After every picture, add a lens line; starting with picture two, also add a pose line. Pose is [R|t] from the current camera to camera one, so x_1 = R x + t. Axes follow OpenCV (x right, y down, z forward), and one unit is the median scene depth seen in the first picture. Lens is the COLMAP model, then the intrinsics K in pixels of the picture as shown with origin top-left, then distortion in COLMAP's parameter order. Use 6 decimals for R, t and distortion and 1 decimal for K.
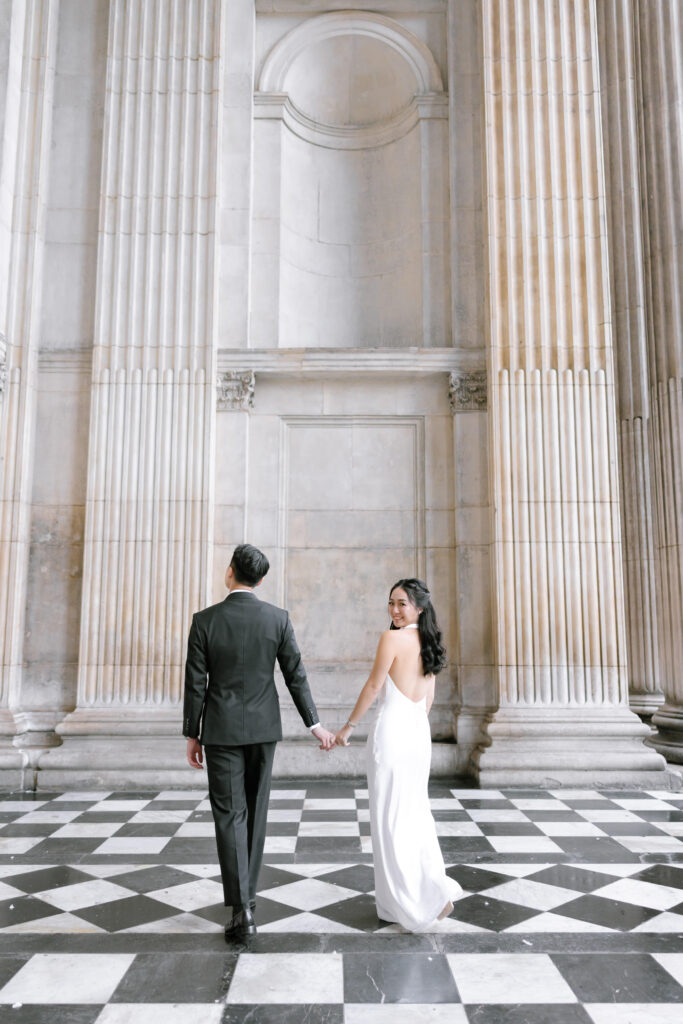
lens RADIAL K [[839.2, 0, 339.9], [0, 839.2, 517.1], [0, 0, 1]] dist [0.001952, -0.014993]
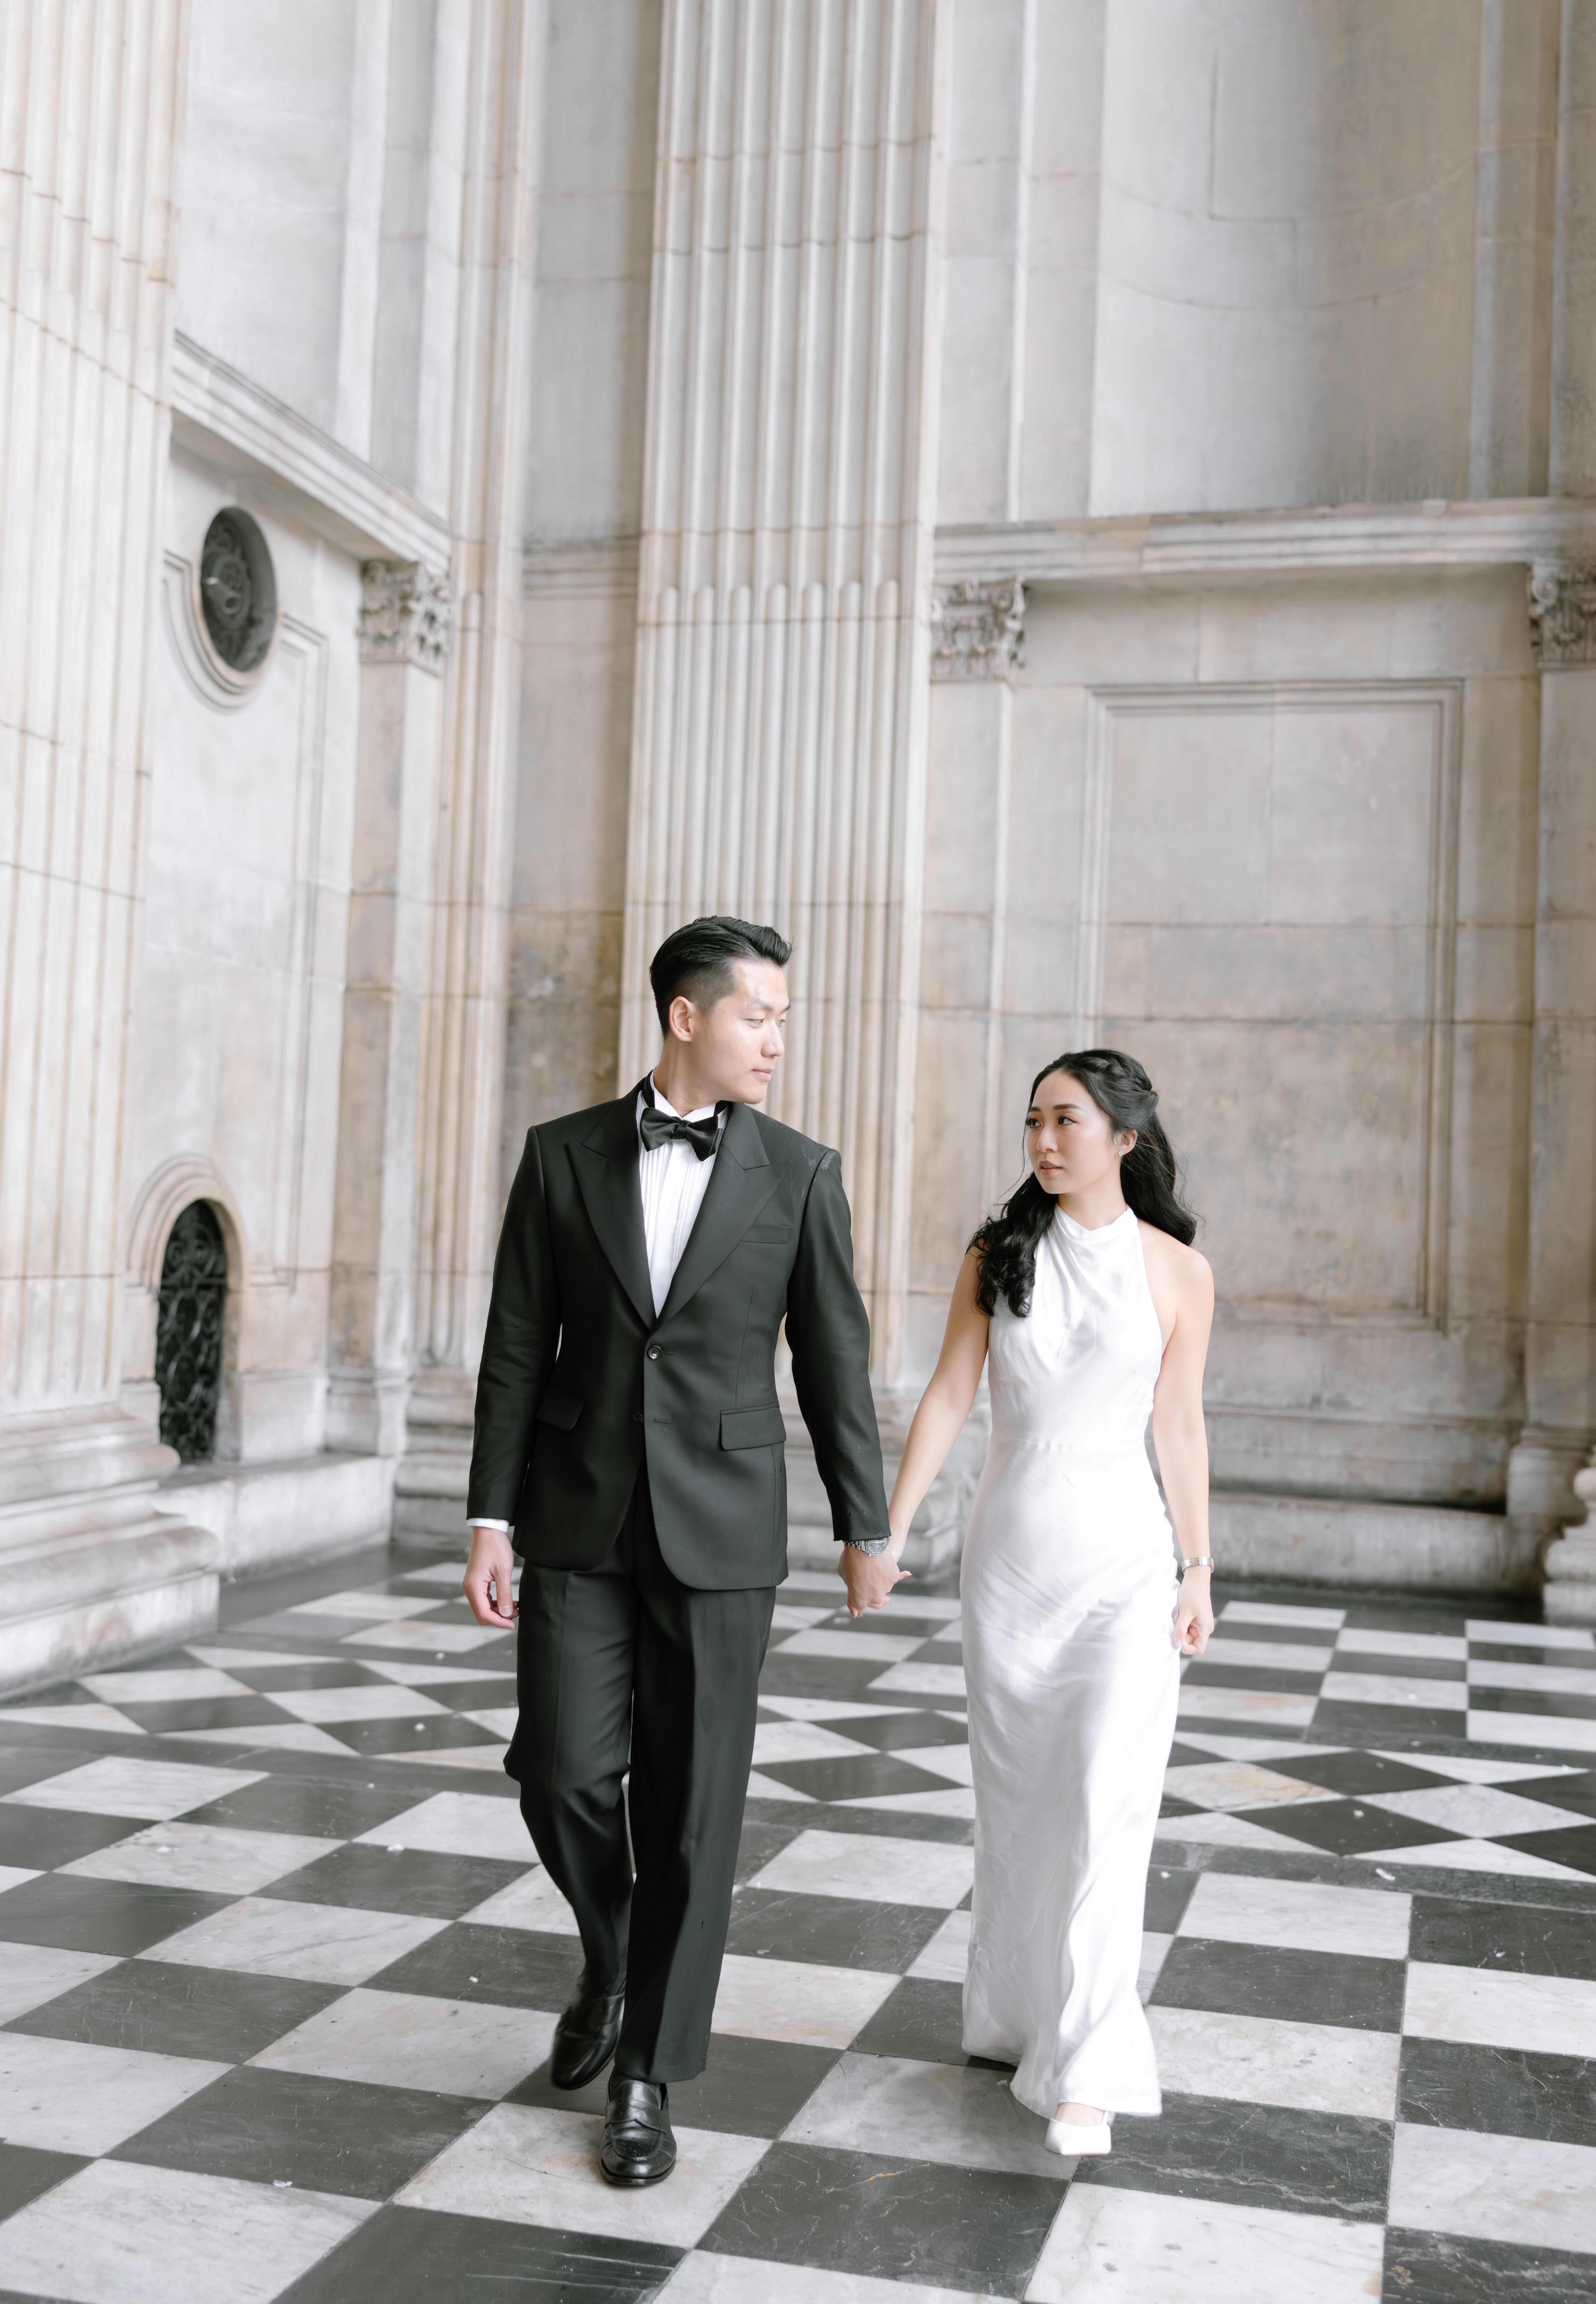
lens RADIAL K [[2422.8, 0, 801.0], [0, 2422.8, 1146.8], [0, 0, 1]] dist [-0.017643, 0.000000]
pose [[0.963234, 0.028032, -0.267197, 0.113589], [0.000592, 0.994318, 0.106448, -0.026399], [0.268663, -0.102693, 0.957744, -0.169283]]
